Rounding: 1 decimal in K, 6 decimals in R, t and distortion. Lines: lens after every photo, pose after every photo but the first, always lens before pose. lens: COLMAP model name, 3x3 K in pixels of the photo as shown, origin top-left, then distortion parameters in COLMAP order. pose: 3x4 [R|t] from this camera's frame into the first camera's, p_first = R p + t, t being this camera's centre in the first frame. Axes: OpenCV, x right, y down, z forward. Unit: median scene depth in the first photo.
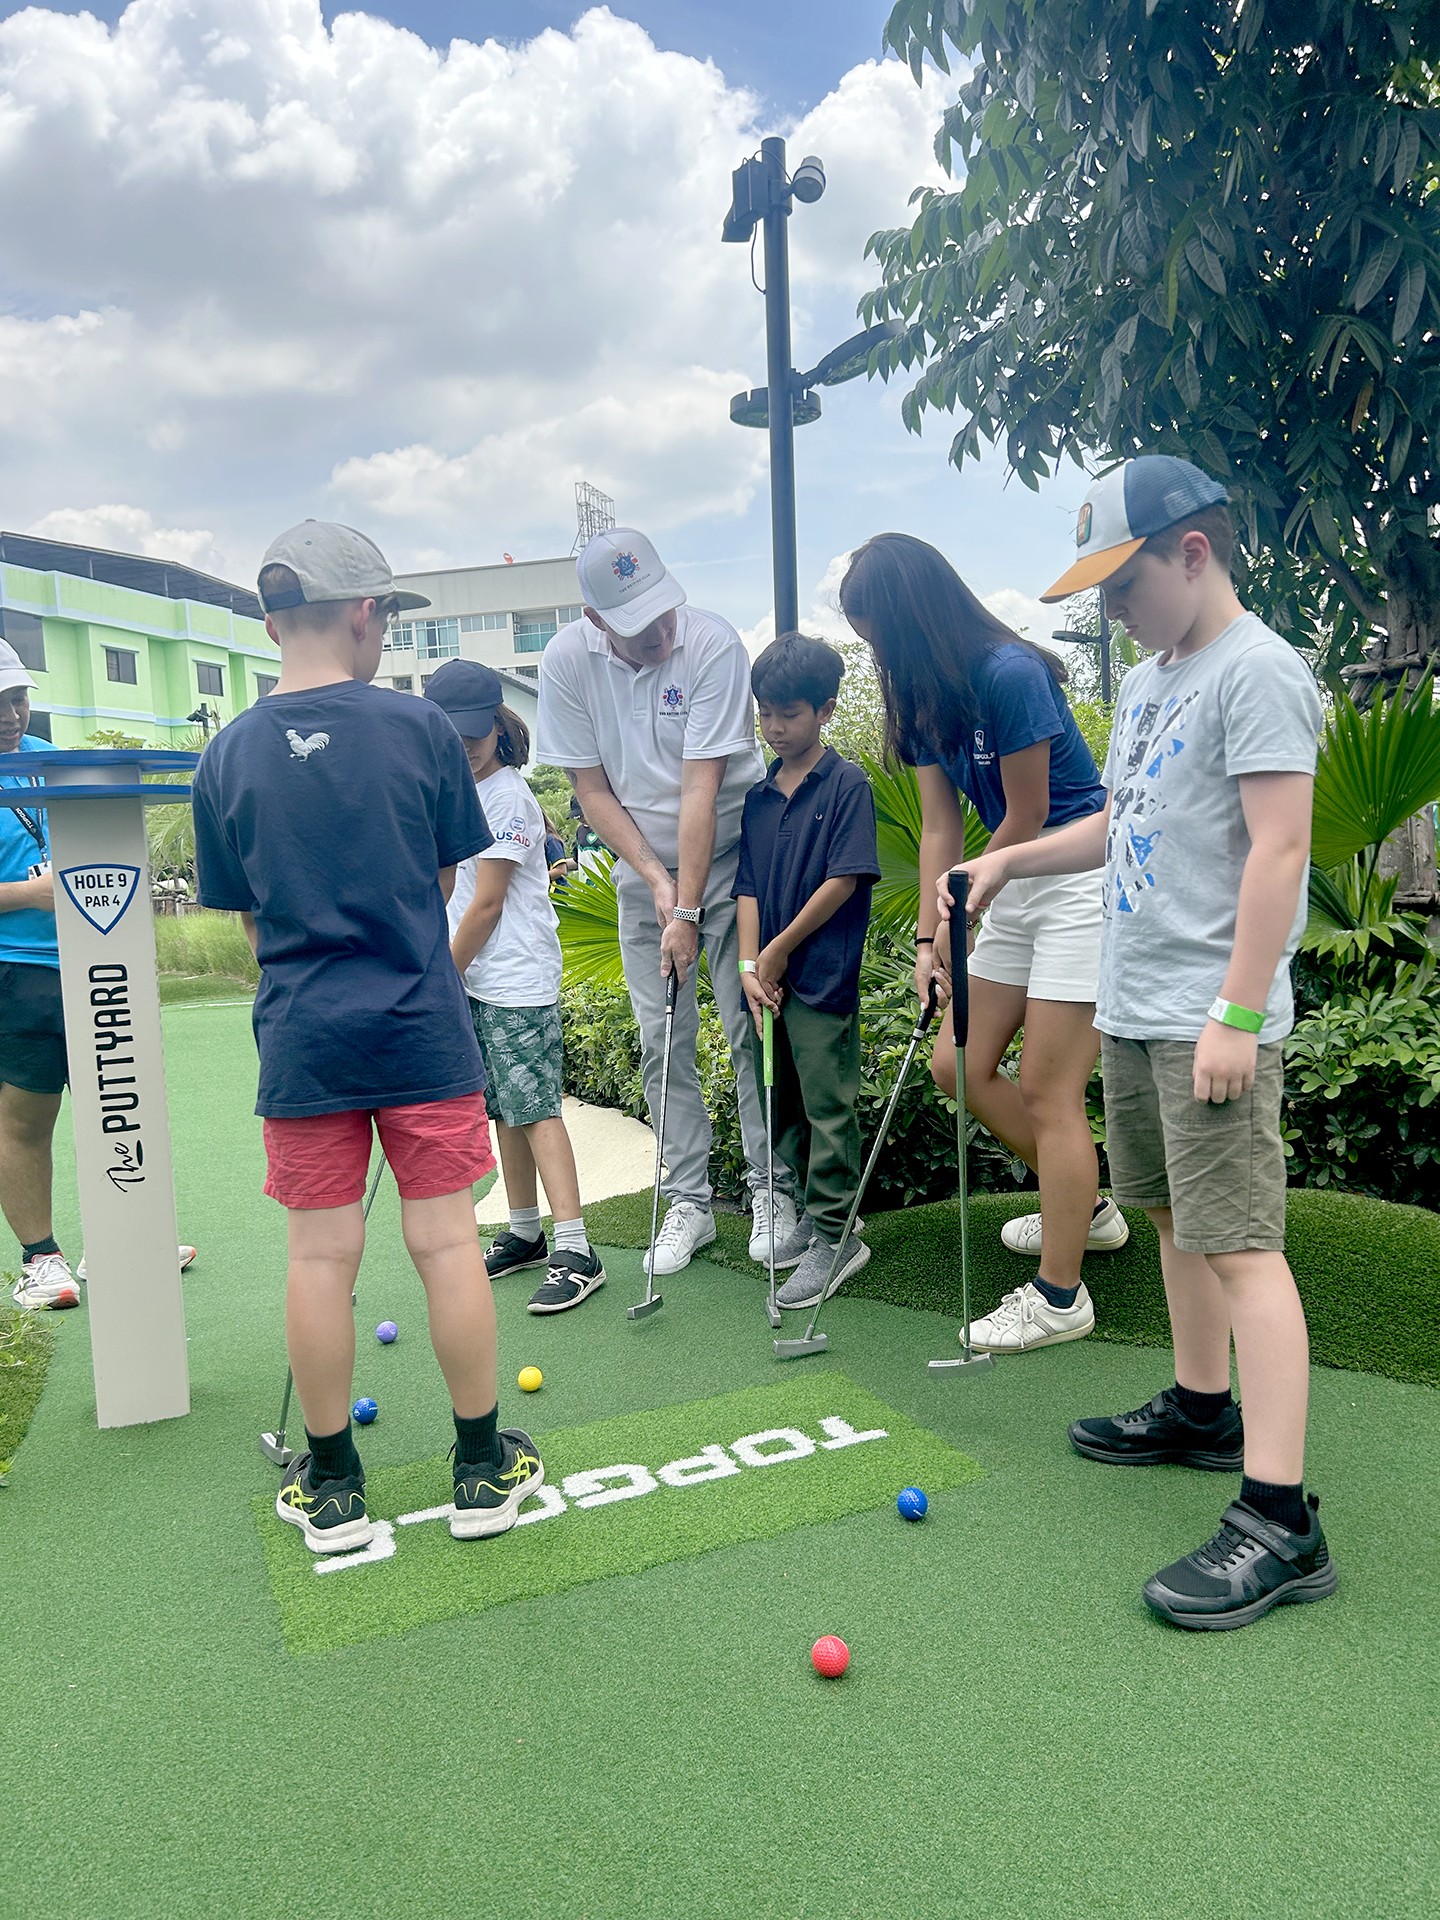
lens RADIAL K [[1461.5, 0, 722.6], [0, 1461.5, 953.8], [0, 0, 1]] dist [0.036539, -0.012518]
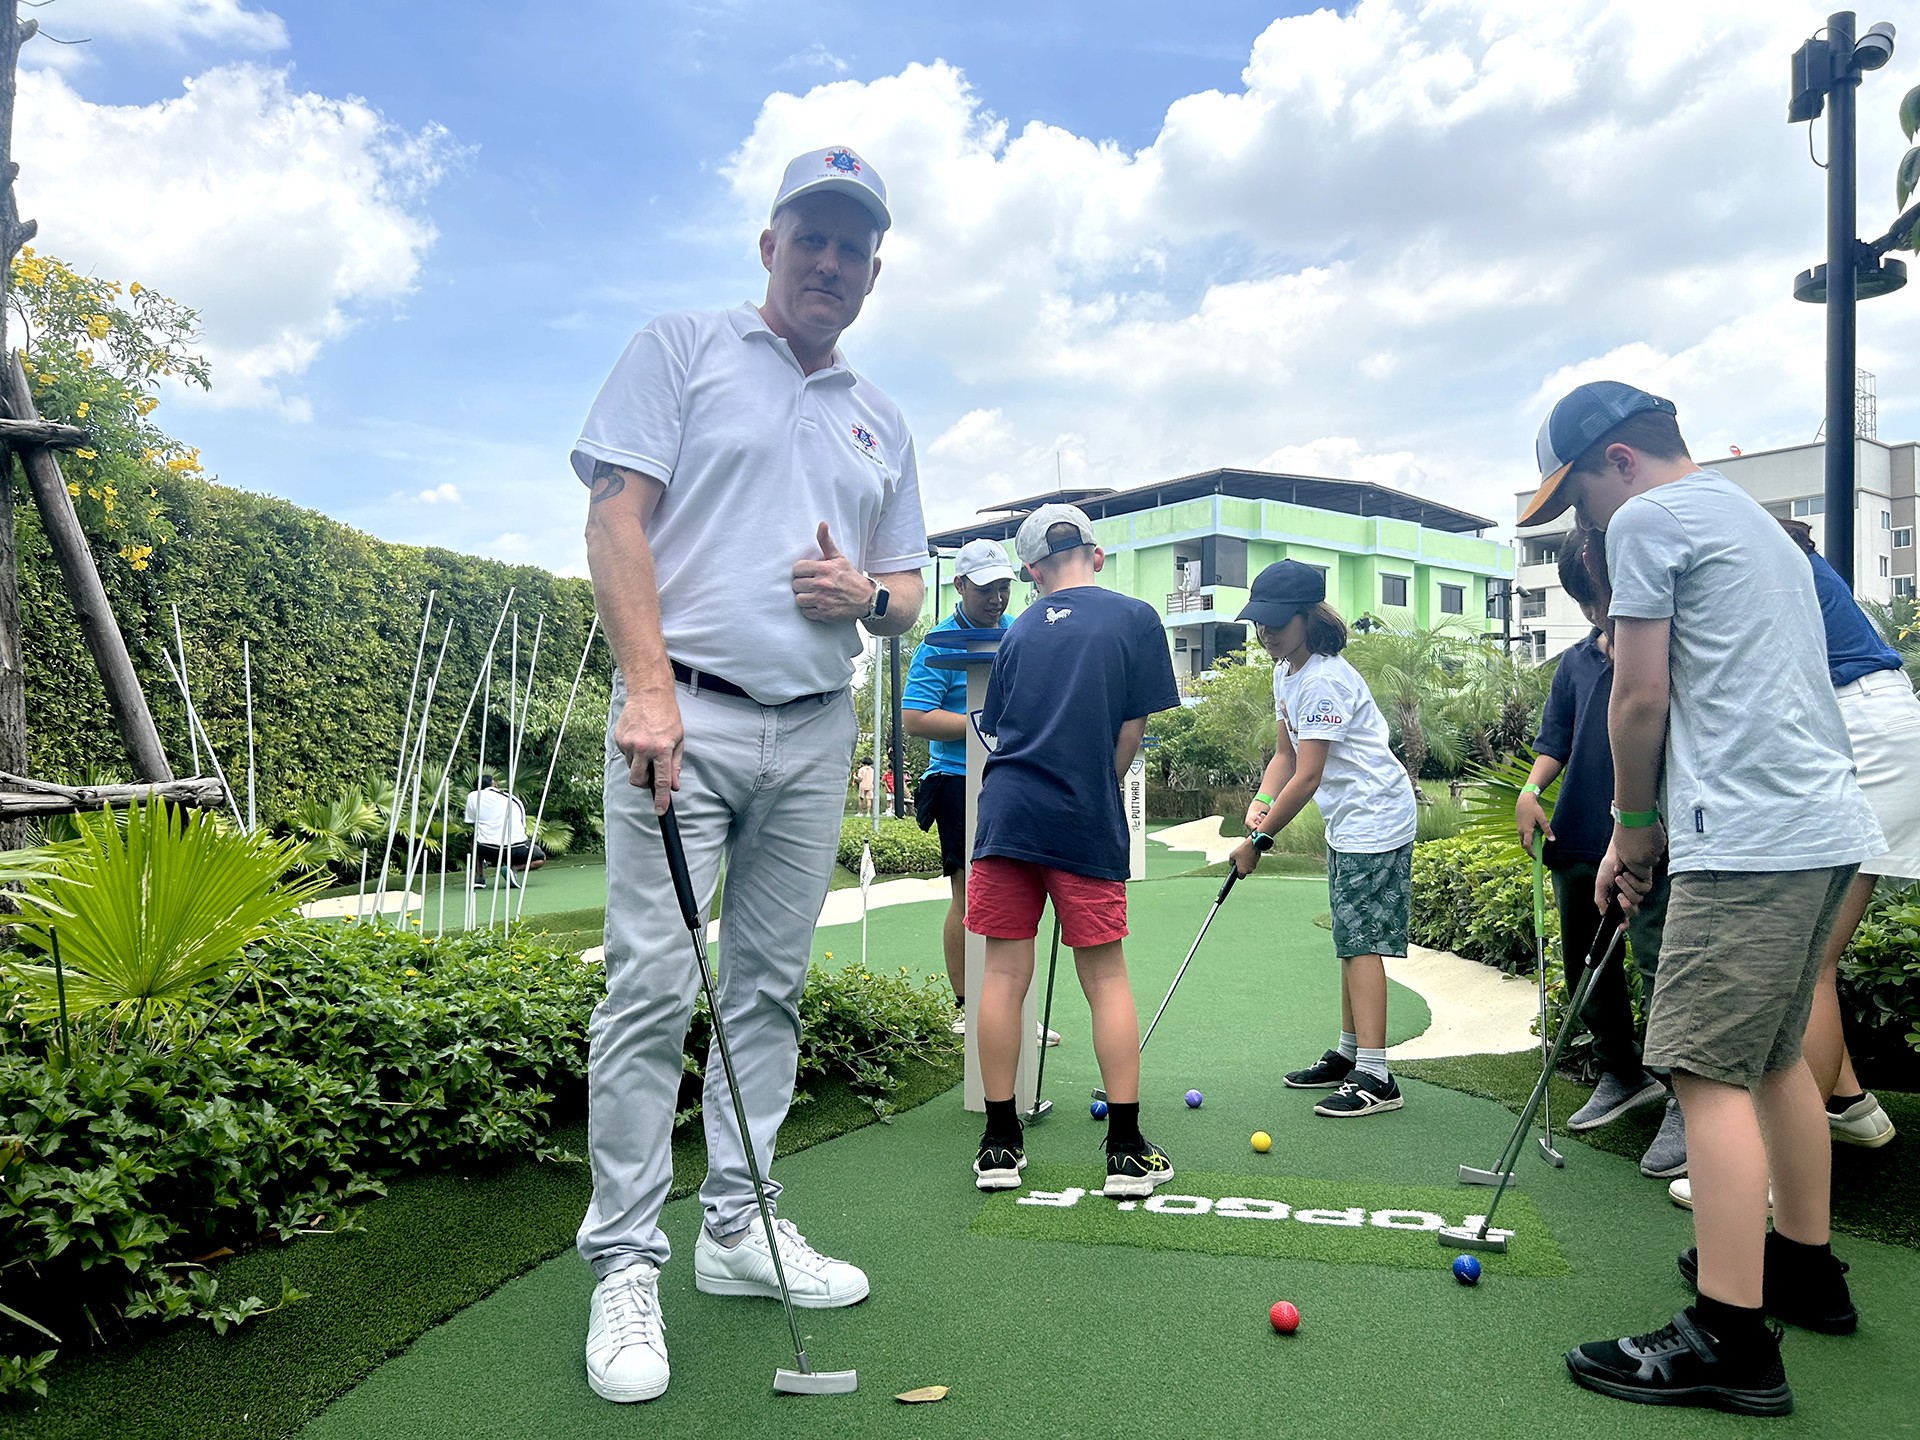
lens RADIAL K [[1461.5, 0, 956.6], [0, 1461.5, 721.3], [0, 0, 1]] dist [0.036539, -0.012518]
pose [[0.809773, 0.031466, -0.585899, 0.142793], [-0.087489, 0.993873, -0.067543, 0.019625], [0.580184, 0.105955, 0.807565, -0.060953]]
